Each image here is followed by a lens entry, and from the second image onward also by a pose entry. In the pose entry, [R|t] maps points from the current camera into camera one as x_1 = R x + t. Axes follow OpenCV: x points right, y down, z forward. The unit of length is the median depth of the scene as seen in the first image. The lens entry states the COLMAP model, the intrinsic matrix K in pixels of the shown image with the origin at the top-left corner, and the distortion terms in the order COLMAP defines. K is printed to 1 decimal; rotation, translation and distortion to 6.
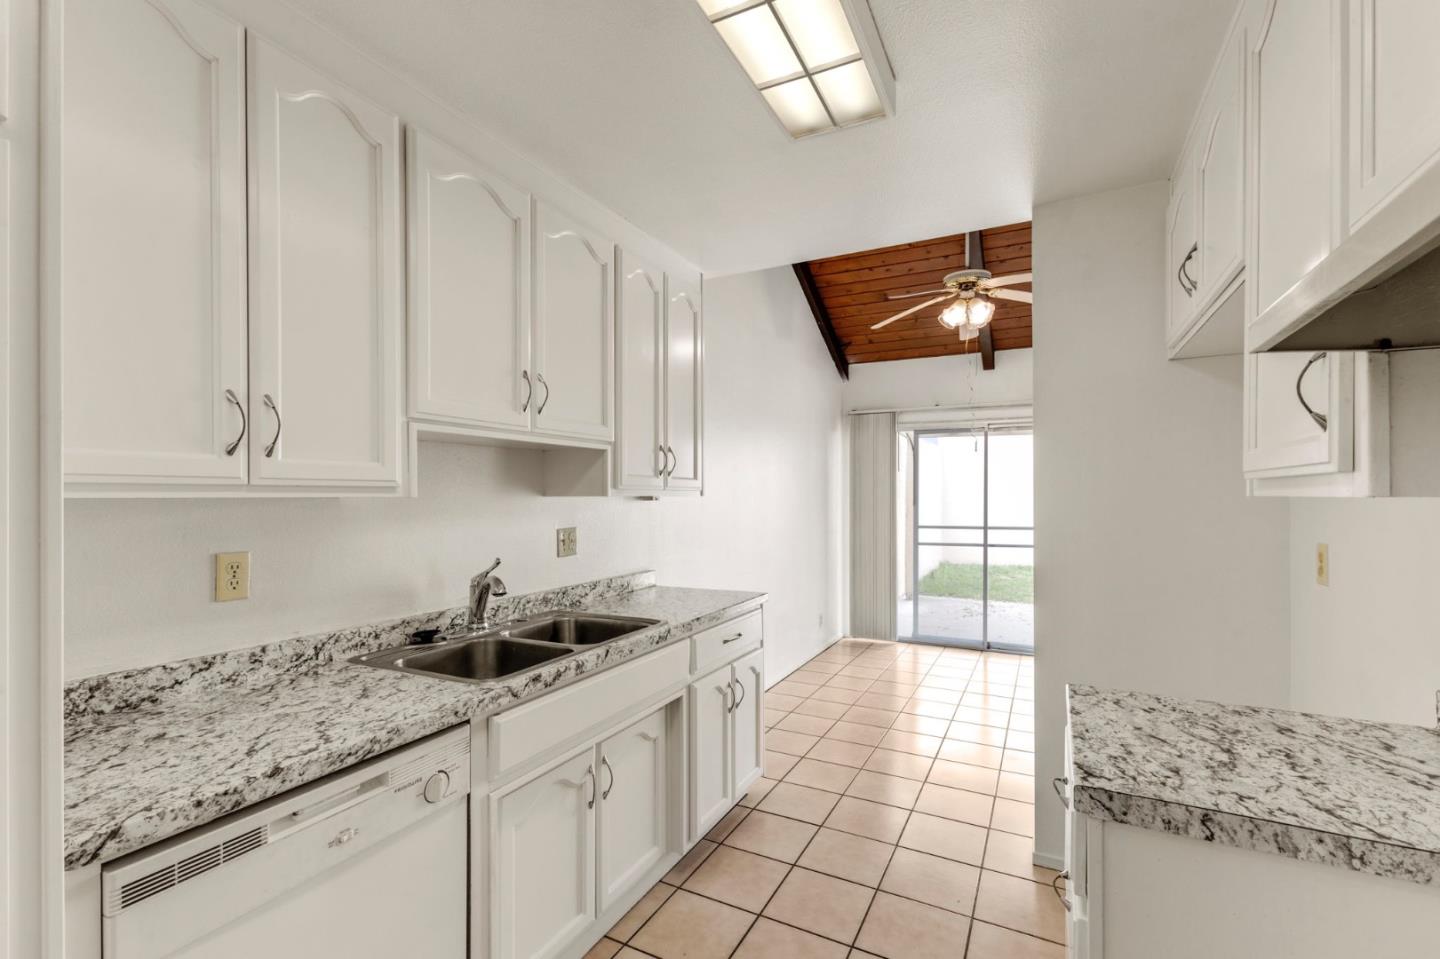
lens RADIAL K [[625.6, 0, 722.7], [0, 625.6, 488.5], [0, 0, 1]] dist [0.010988, 0.000083]
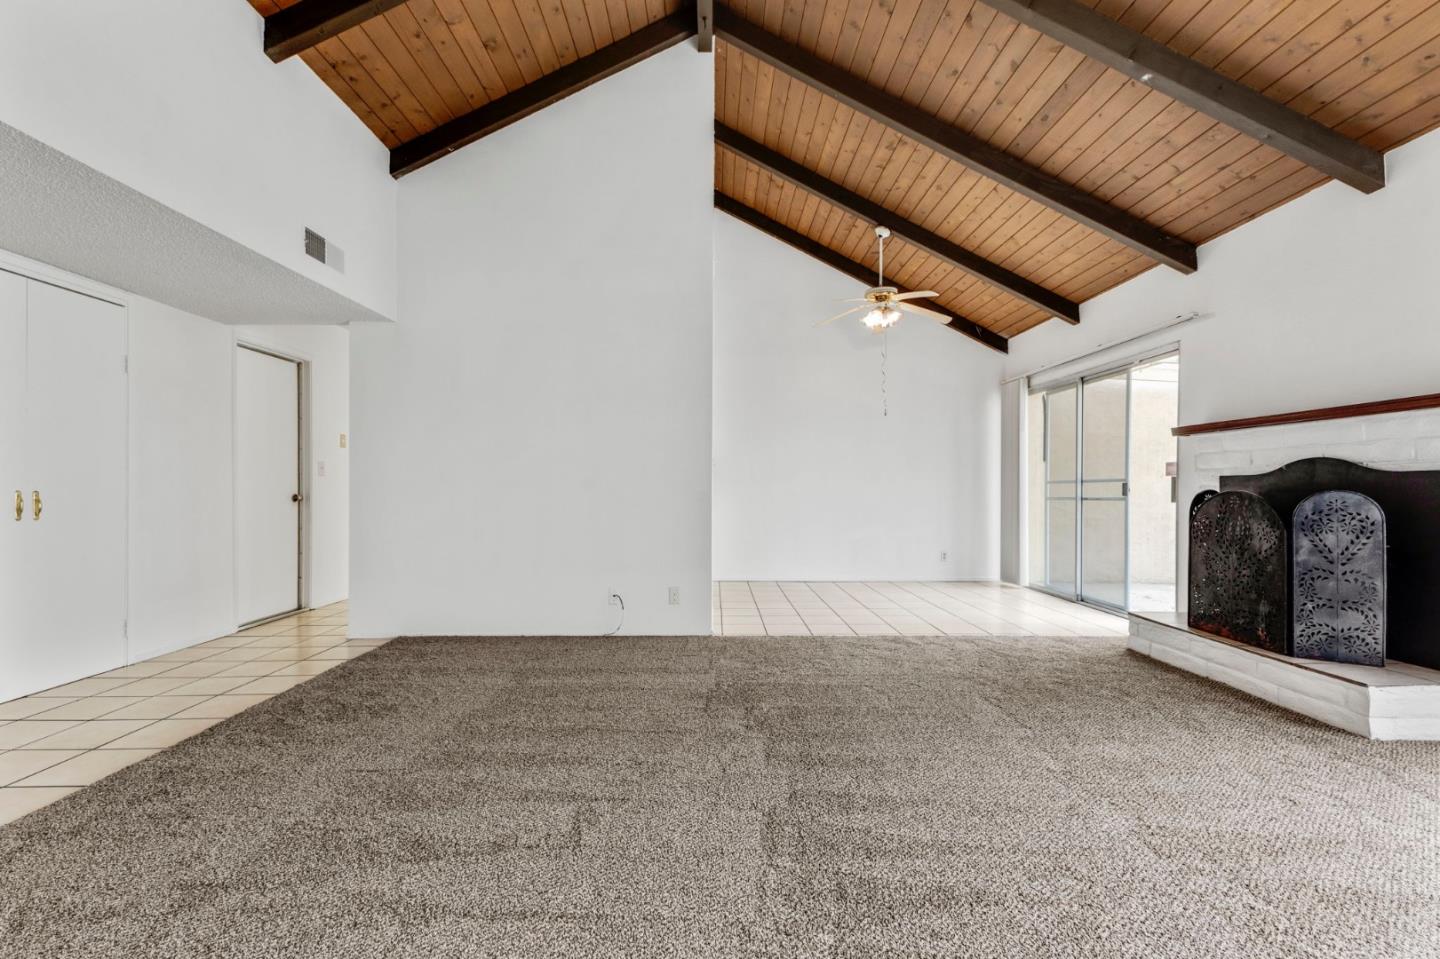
lens RADIAL K [[625.6, 0, 722.7], [0, 625.6, 488.5], [0, 0, 1]] dist [0.010988, 0.000083]
pose [[0.474145, -0.002669, -0.880443, 1.033510], [0.008176, 0.999966, 0.001372, 0.067963], [0.880409, -0.007849, 0.474151, 0.017426]]
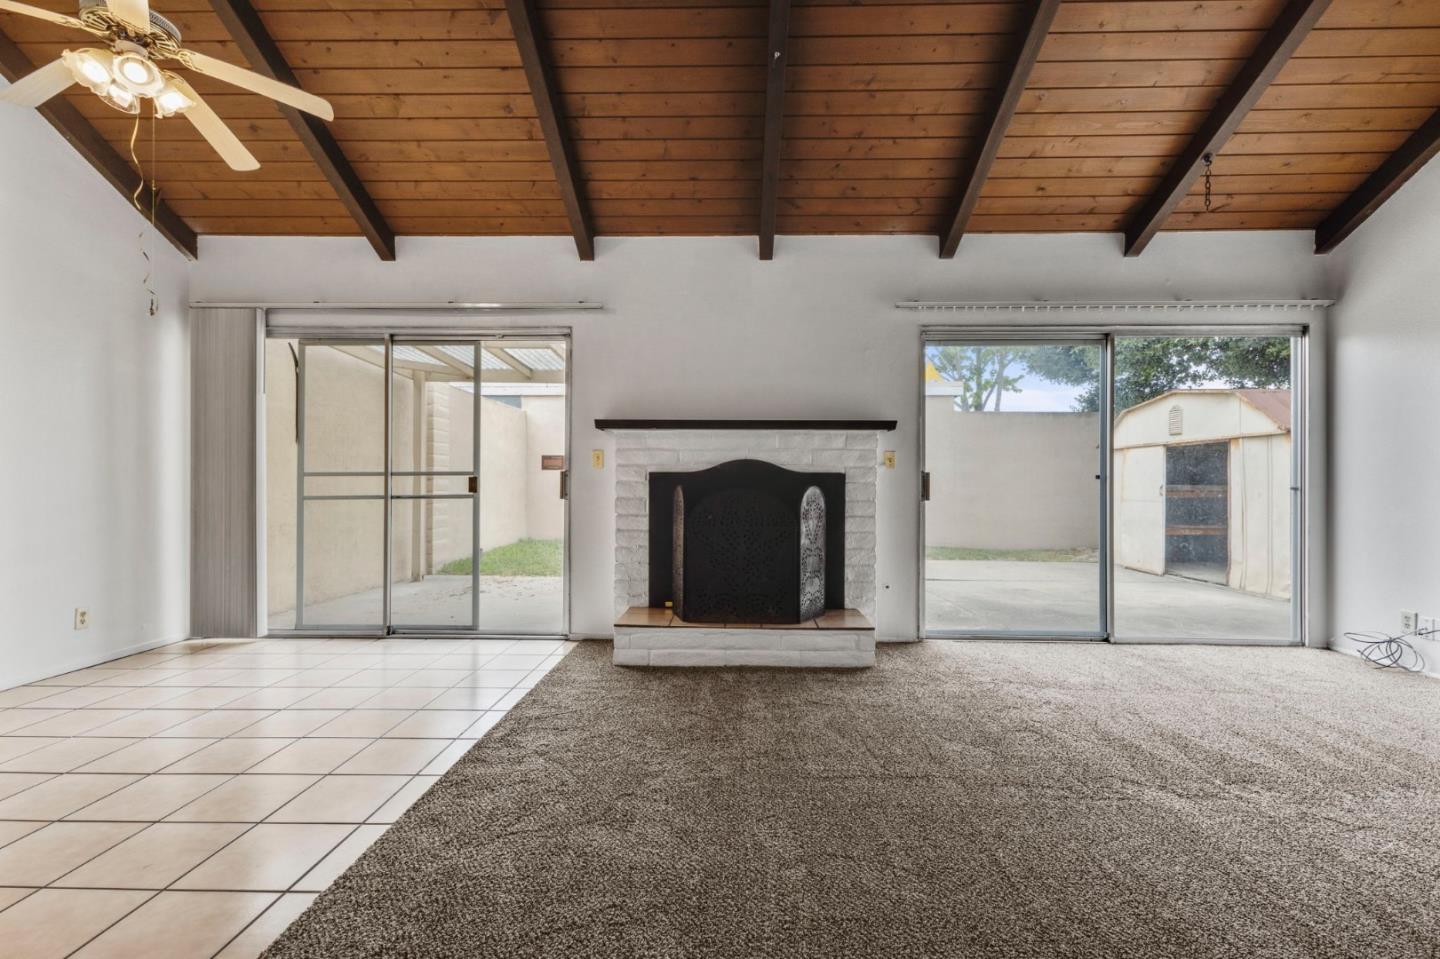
lens RADIAL K [[625.6, 0, 722.7], [0, 625.6, 488.5], [0, 0, 1]] dist [0.010988, 0.000083]
pose [[0.899972, -0.001292, 0.435947, 0.452332], [-0.004853, 0.999904, 0.012982, 0.068602], [-0.435921, -0.013799, 0.899879, 0.150531]]
